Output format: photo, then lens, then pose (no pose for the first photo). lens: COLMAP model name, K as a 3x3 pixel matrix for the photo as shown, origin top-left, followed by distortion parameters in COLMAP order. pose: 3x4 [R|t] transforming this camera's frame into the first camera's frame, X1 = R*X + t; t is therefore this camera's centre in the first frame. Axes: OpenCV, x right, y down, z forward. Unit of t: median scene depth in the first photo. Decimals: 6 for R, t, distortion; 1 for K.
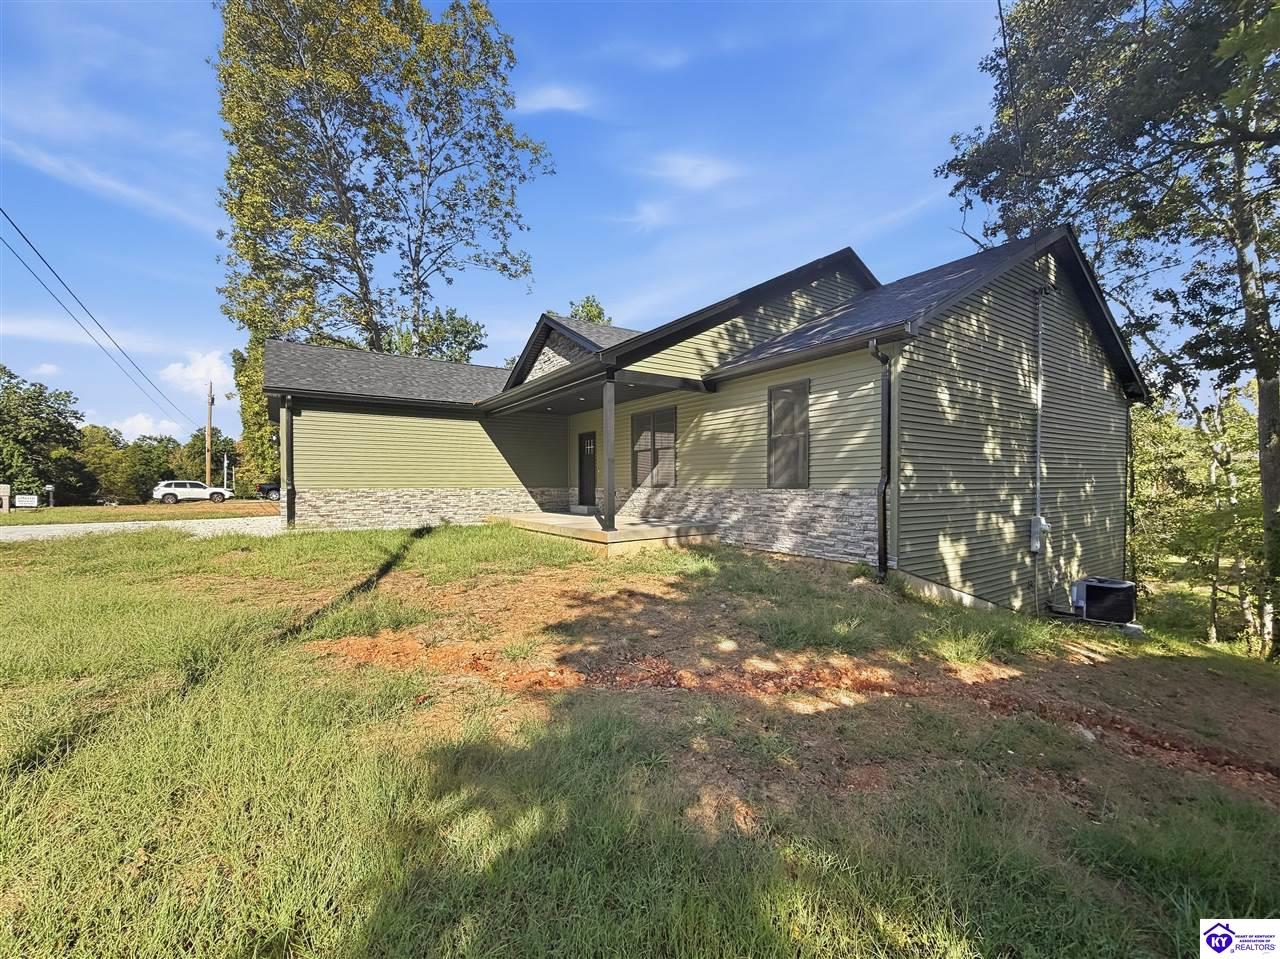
lens RADIAL K [[547.5, 0, 637.5], [0, 547.5, 488.2], [0, 0, 1]] dist [-0.000231, -0.000048]
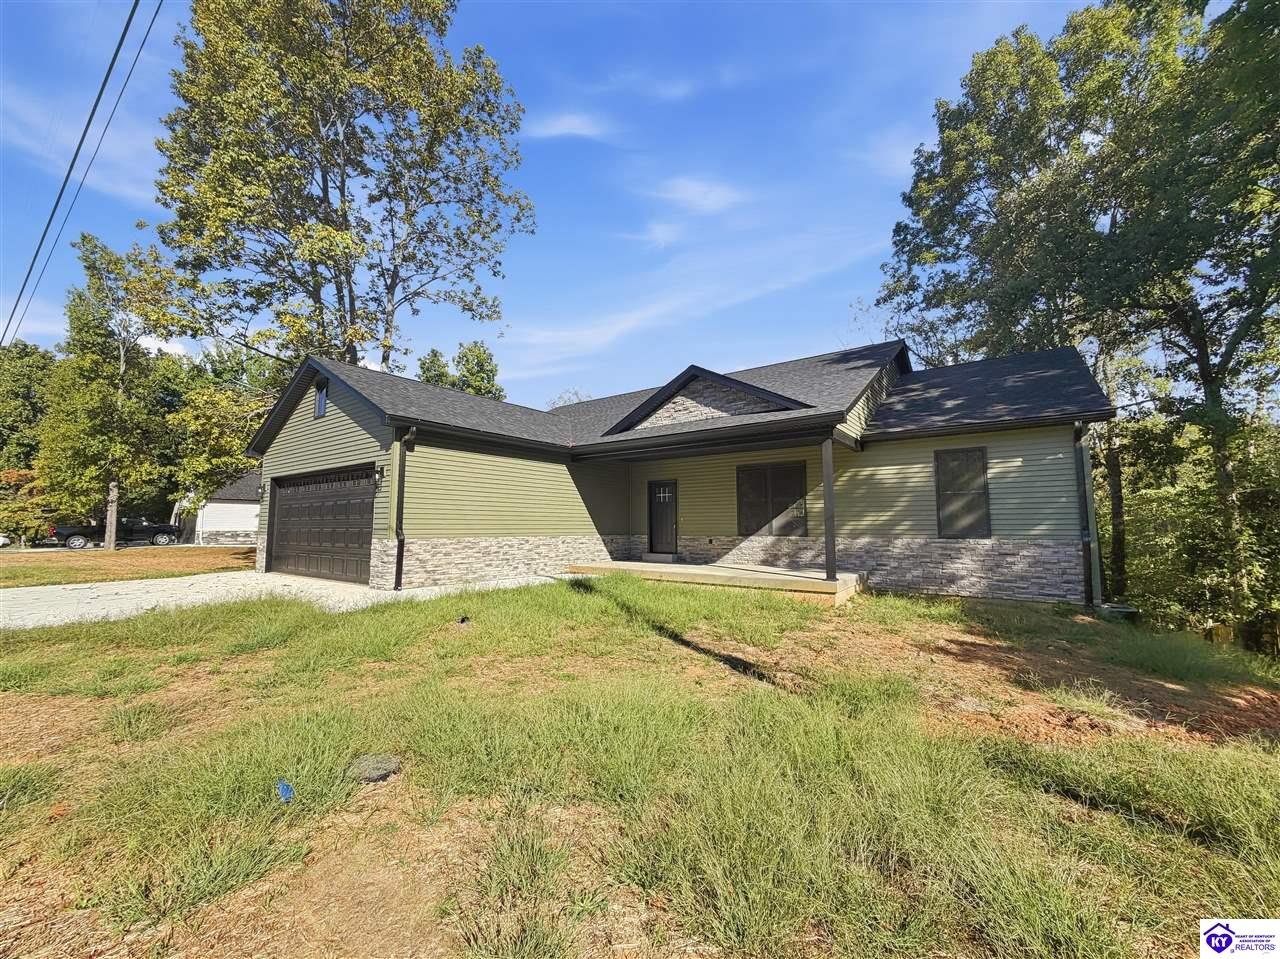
lens RADIAL K [[517.0, 0, 641.3], [0, 517.0, 473.9], [0, 0, 1]] dist [-0.000256, 0.000221]
pose [[0.942663, 0.036697, 0.331722, -0.523346], [-0.000429, 0.994069, -0.108751, -0.011602], [-0.333745, 0.102373, 0.937088, 0.137542]]
